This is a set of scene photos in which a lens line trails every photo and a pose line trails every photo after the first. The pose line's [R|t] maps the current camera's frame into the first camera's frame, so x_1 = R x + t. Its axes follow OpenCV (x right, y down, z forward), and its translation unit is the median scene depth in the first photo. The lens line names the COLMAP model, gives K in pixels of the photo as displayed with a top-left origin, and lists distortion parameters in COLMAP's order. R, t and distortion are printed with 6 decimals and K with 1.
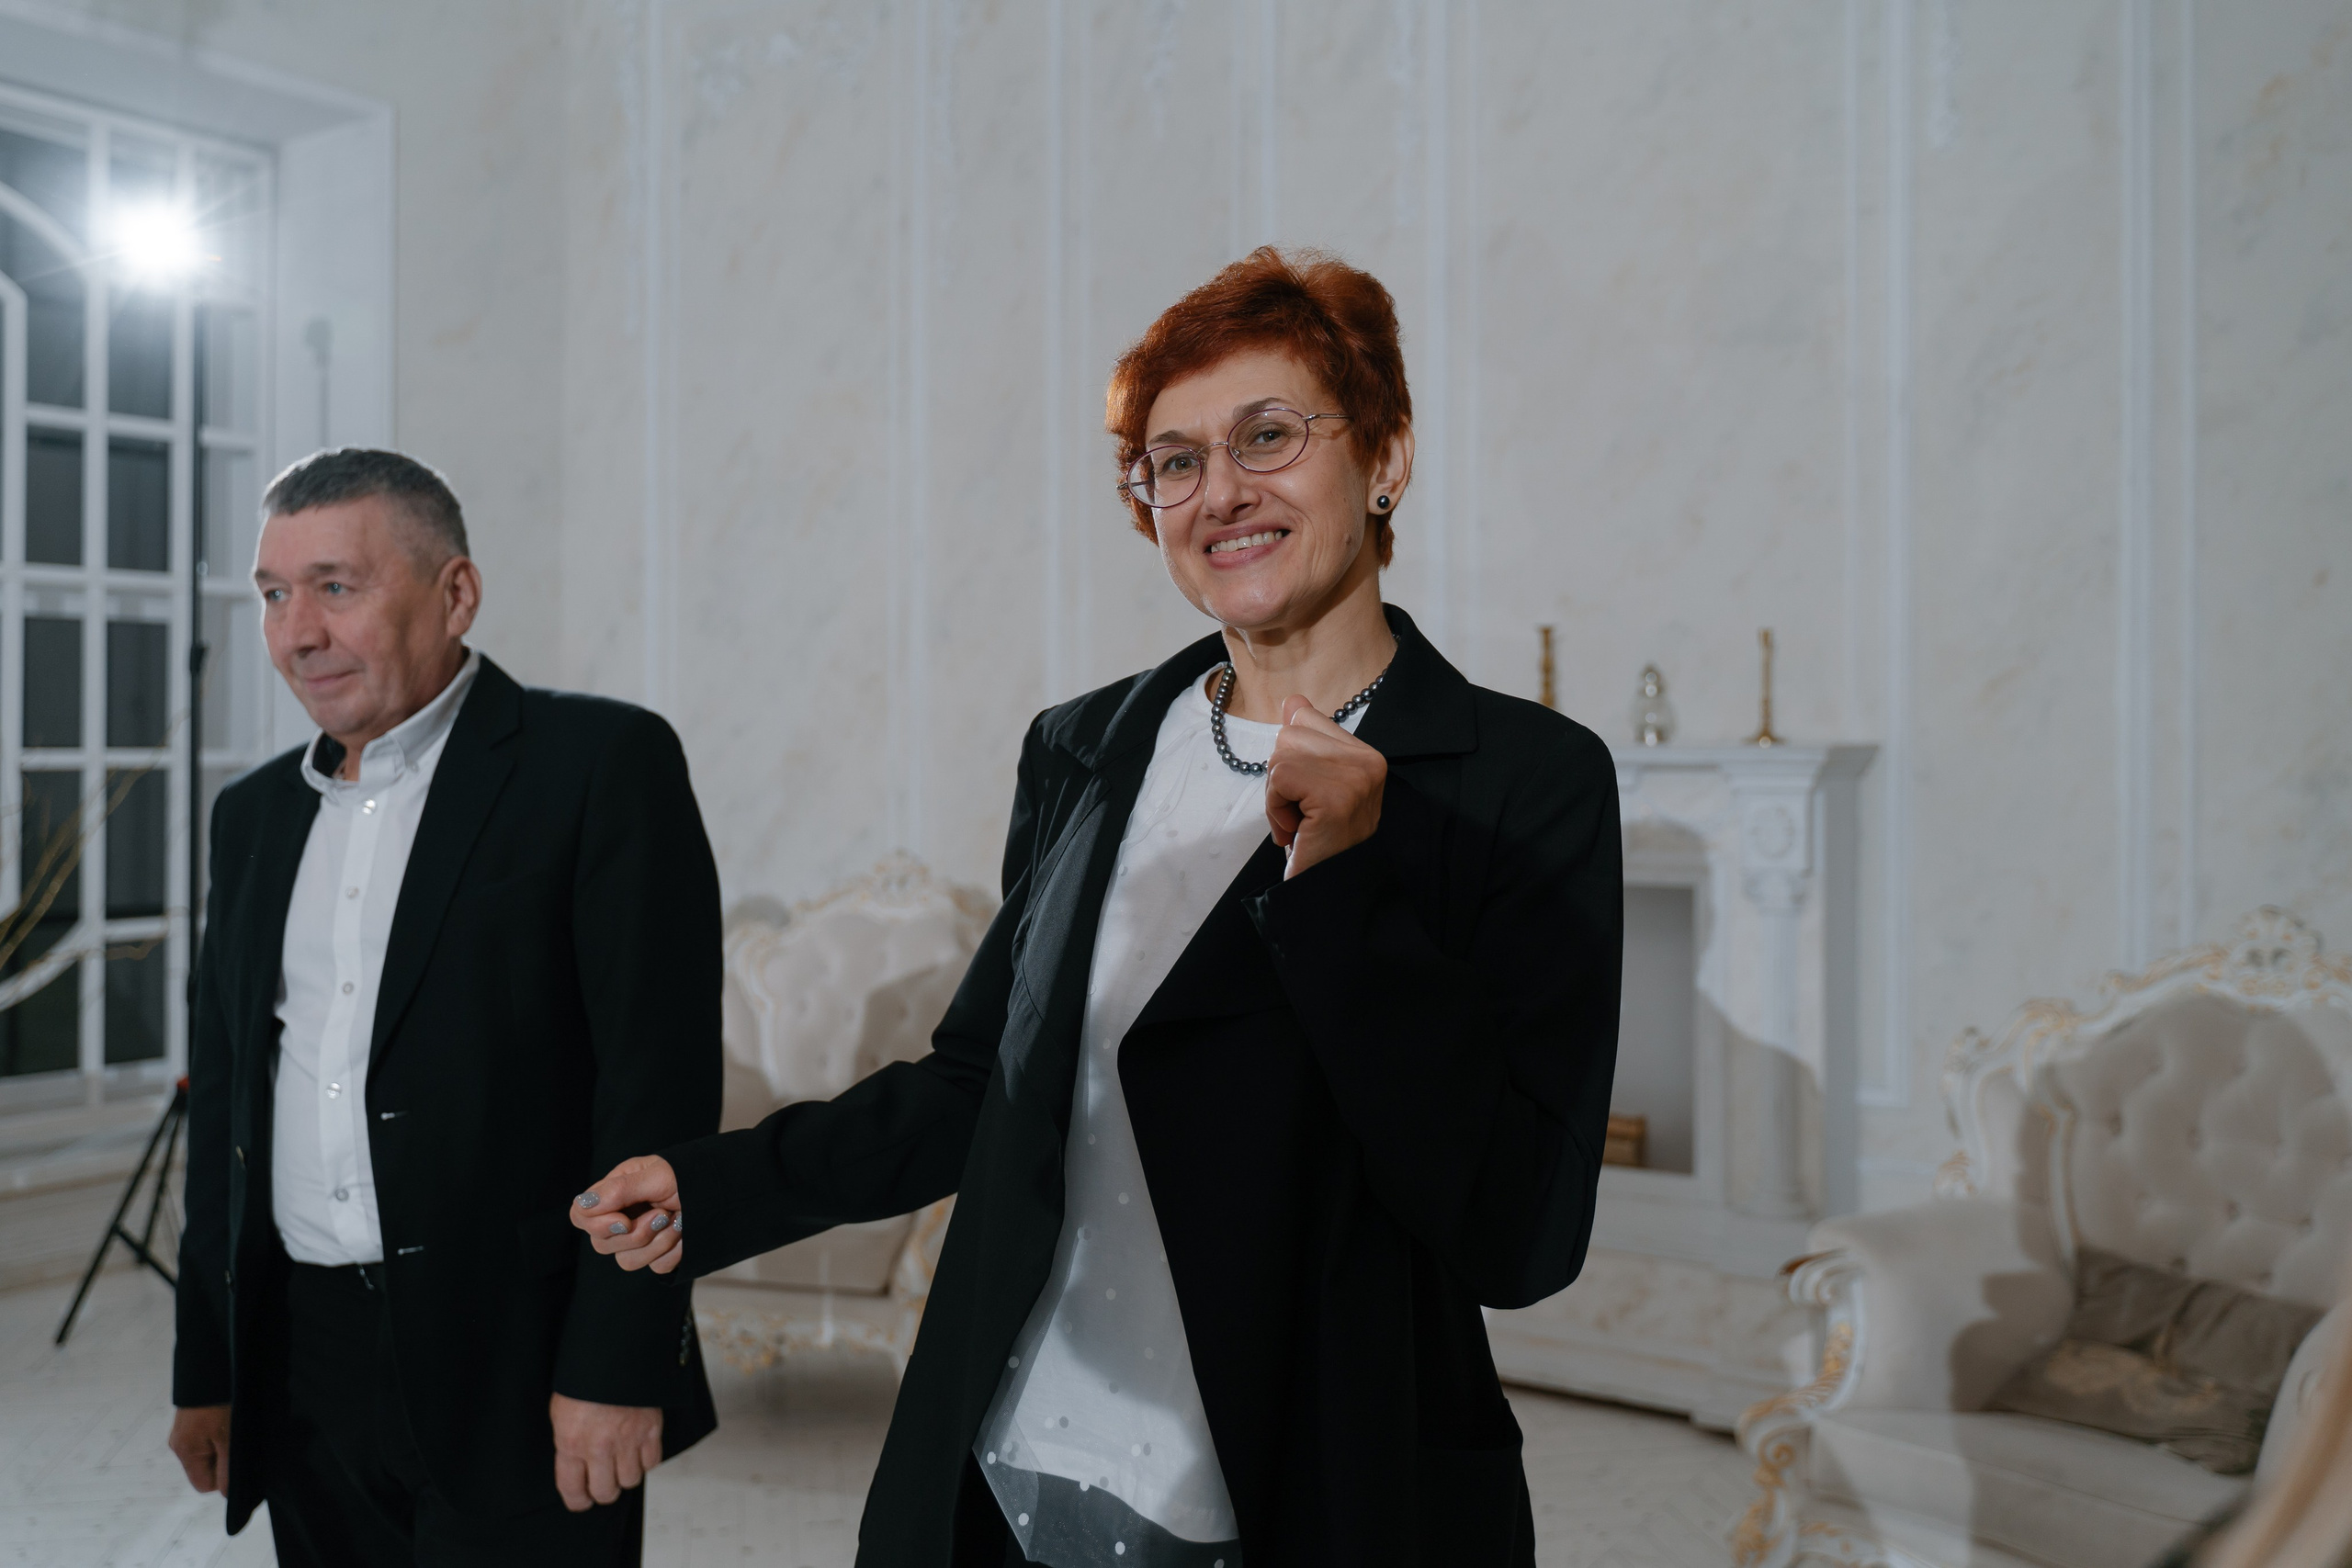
lens RADIAL K [[2124.5, 0, 1149.4], [0, 2124.5, 727.1], [0, 0, 1]] dist [-0.006522, 0.006325]
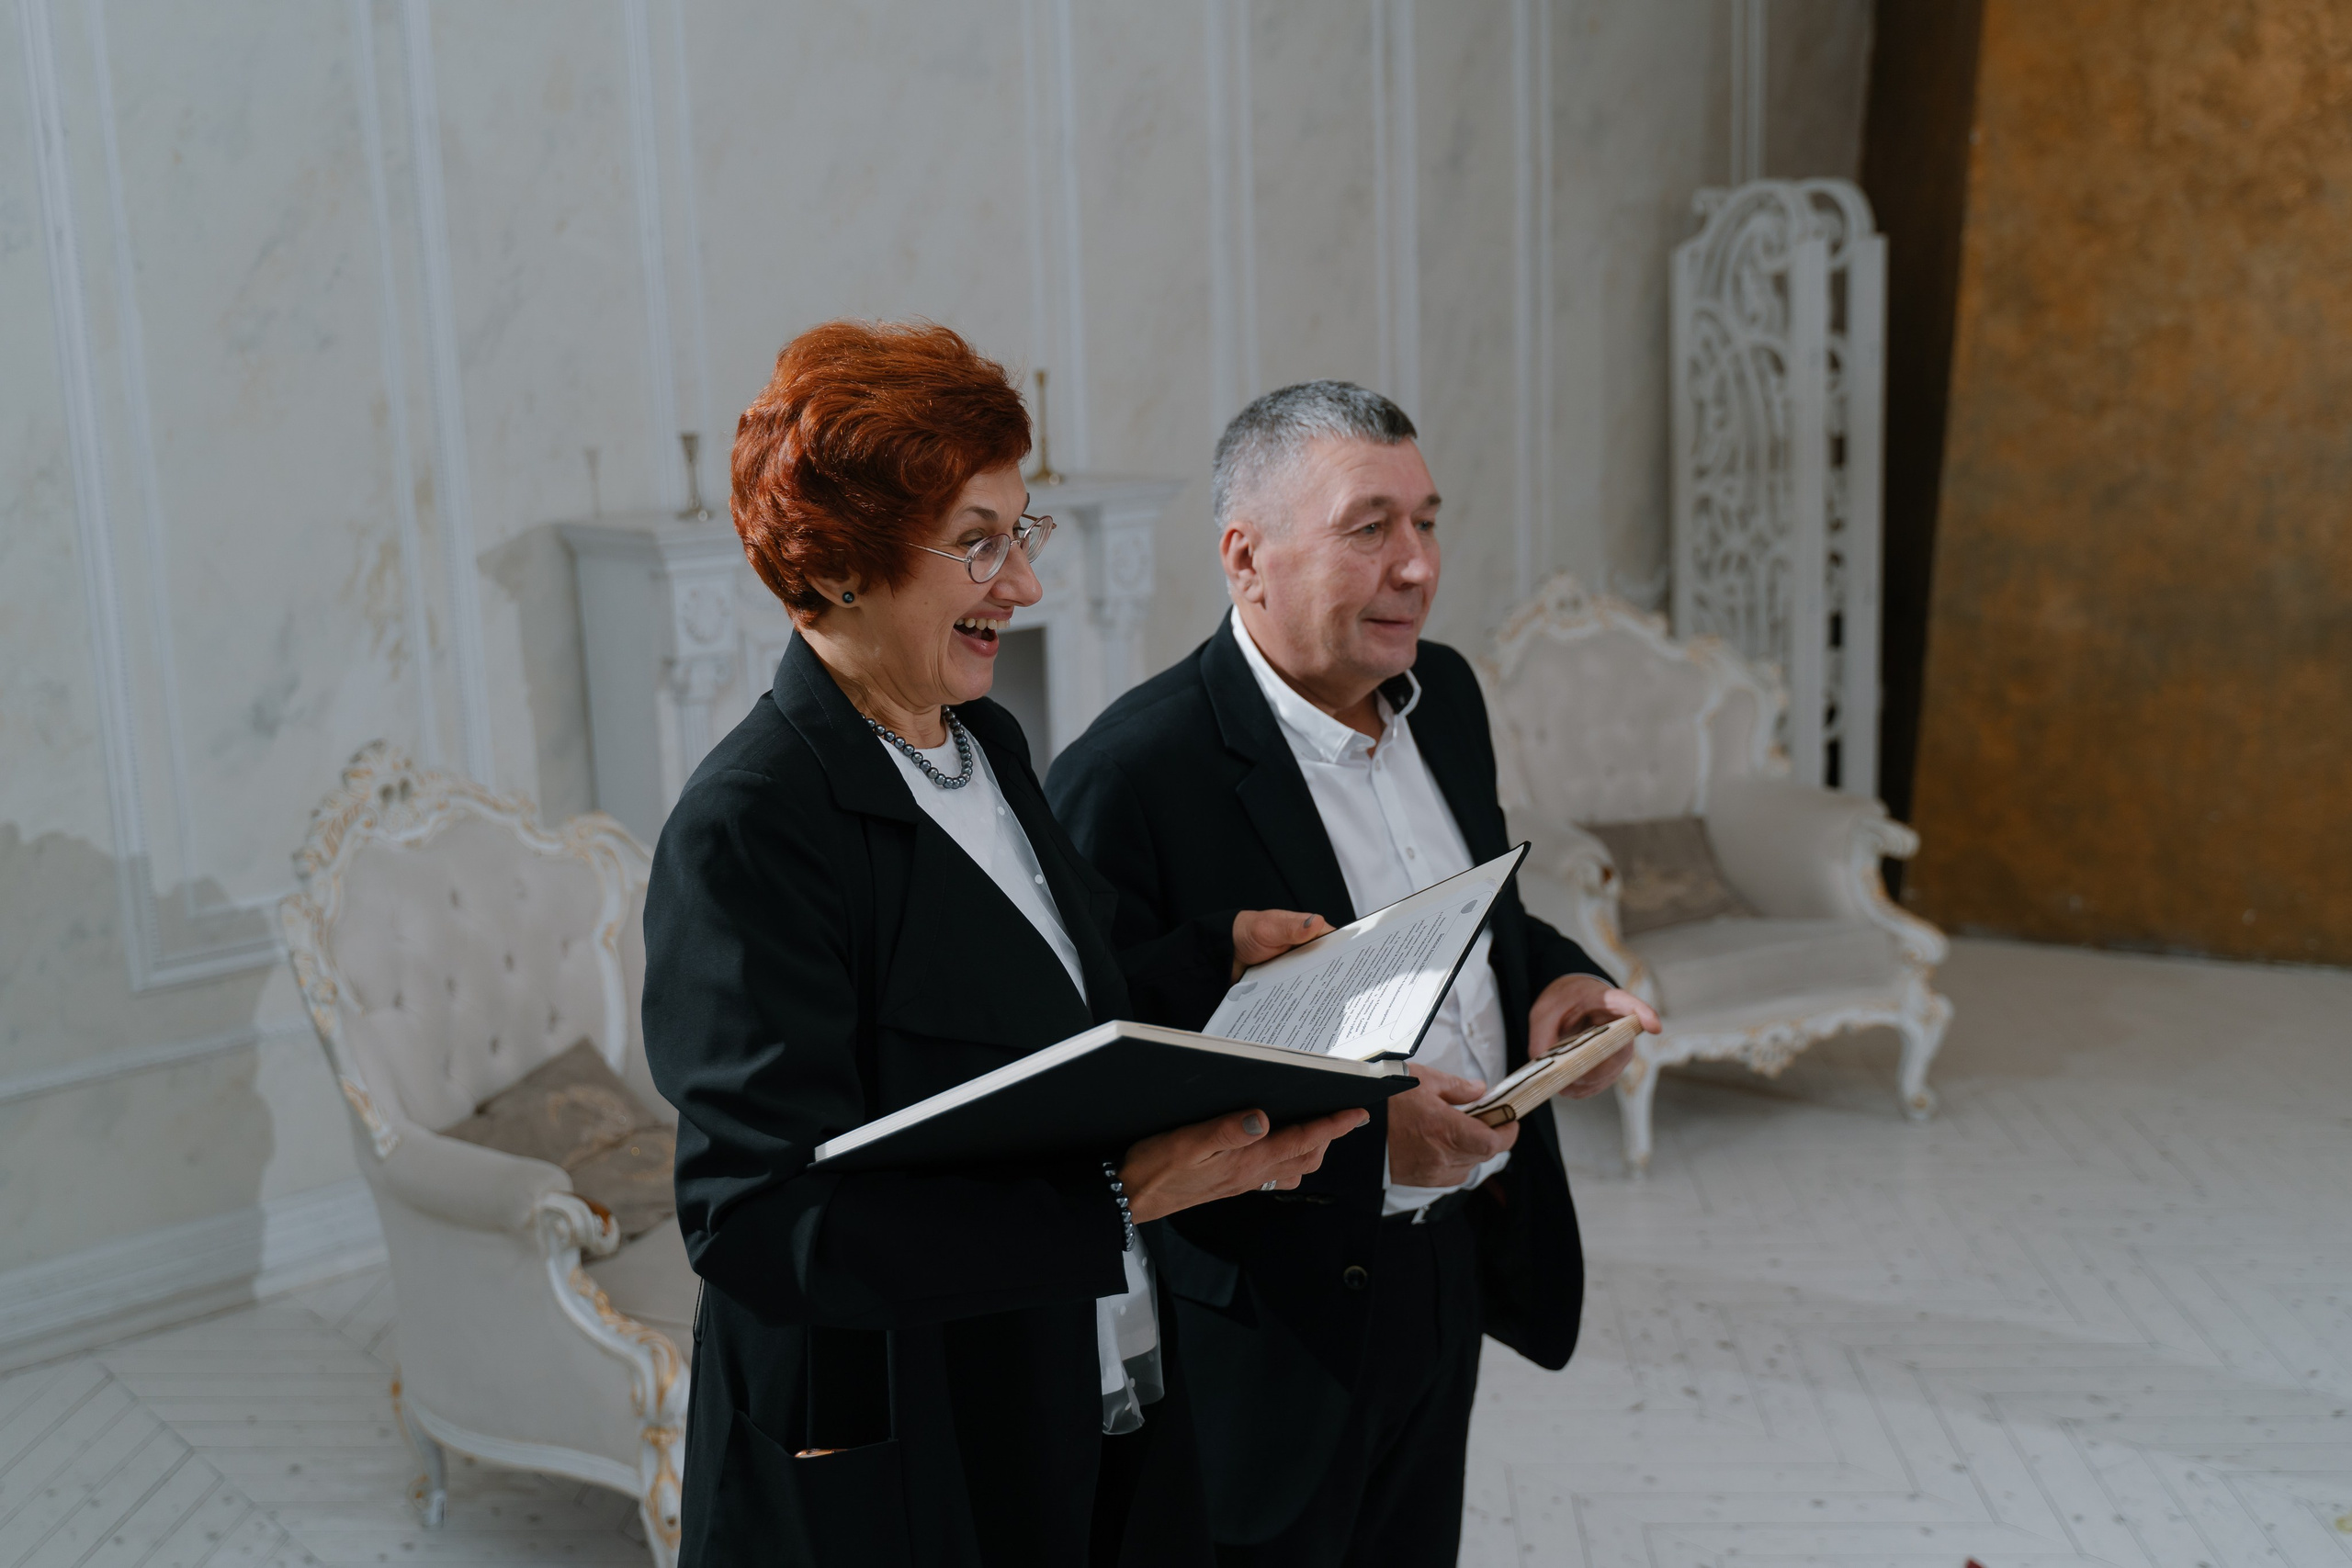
lens RADIAL K [[2468.5, 0, 1180.2], [0, 2468.5, 772.5], [0, 0, 1]] dist [0.011085, 0.000000]
pose [[0.239560, -0.193308, 0.951443, -0.795796], [0.025483, 0.980892, 0.192875, -0.076091], [-0.970547, -0.021959, 0.239909, 0.574528]]
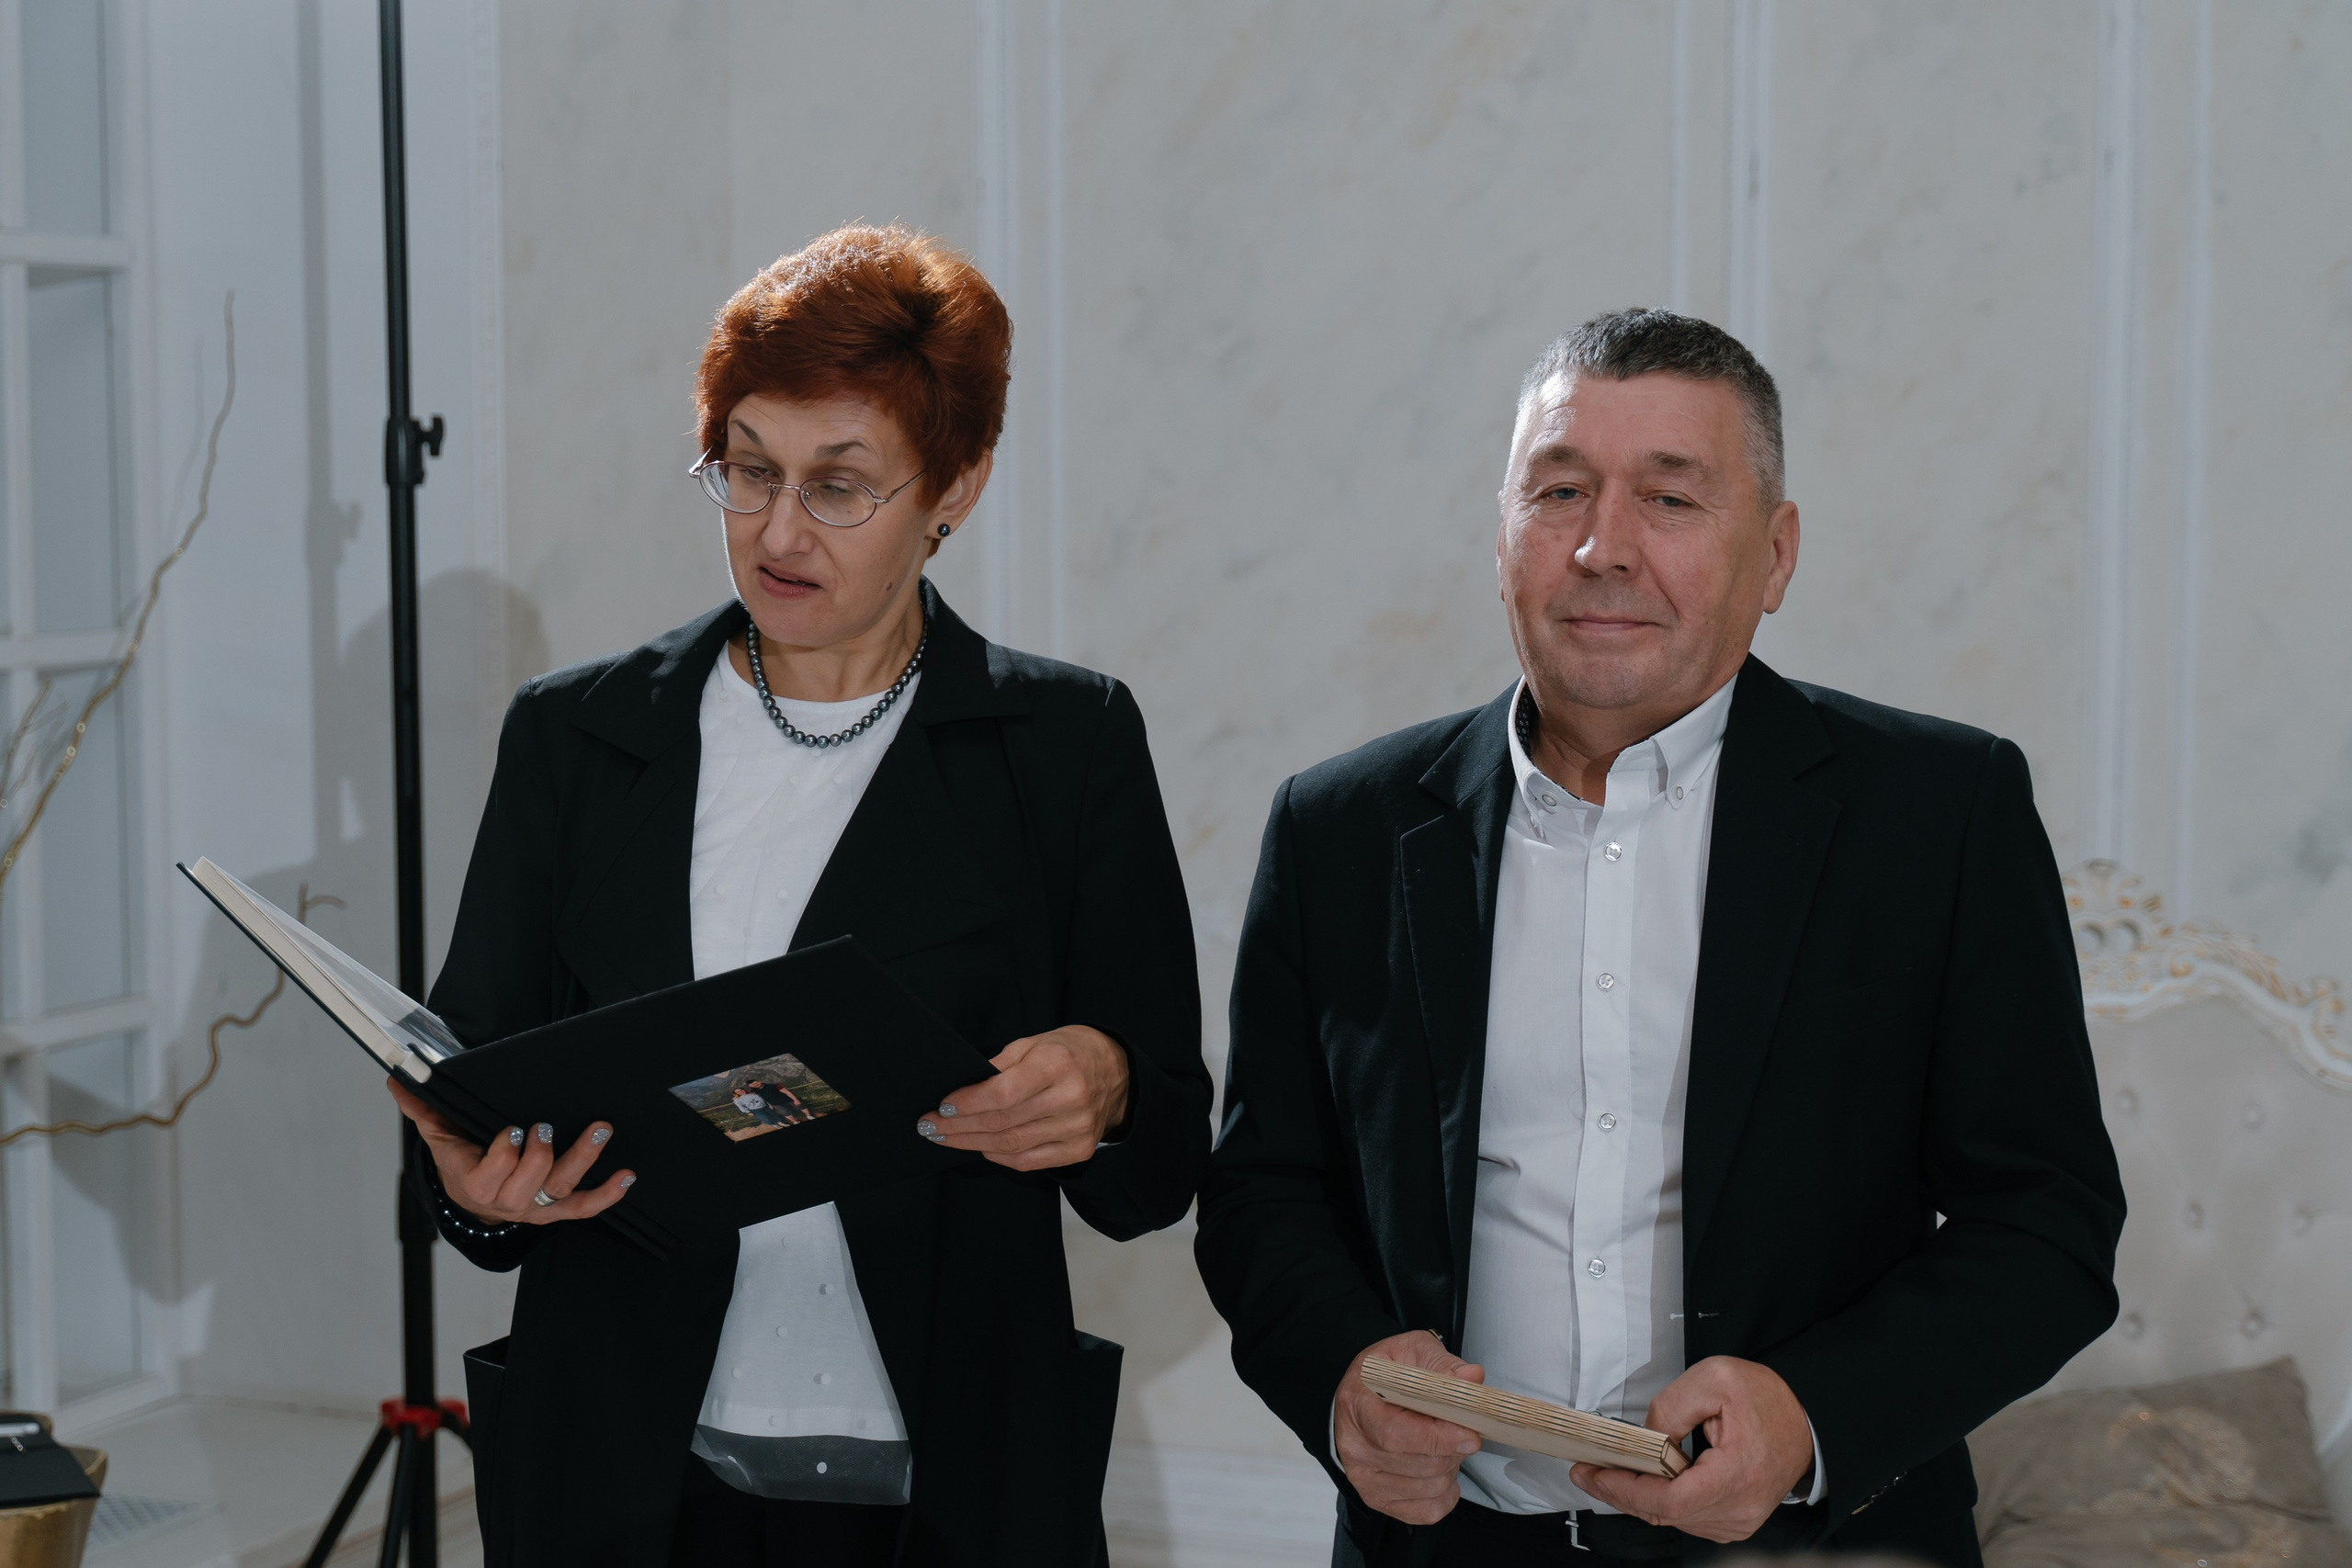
lens RADIAL K [[4129.2, 0, 1074.5], [0, 4129.2, 881.5], [0, 0, 1]] dist [0.013768, 0.000000]
pose [[0.984138, -0.027373, 0.175282, -0.496191], [0.007184, 0.993364, 0.114791, -0.043144], [-0.177261, -0.111711, 0.977803, 0.159759]]
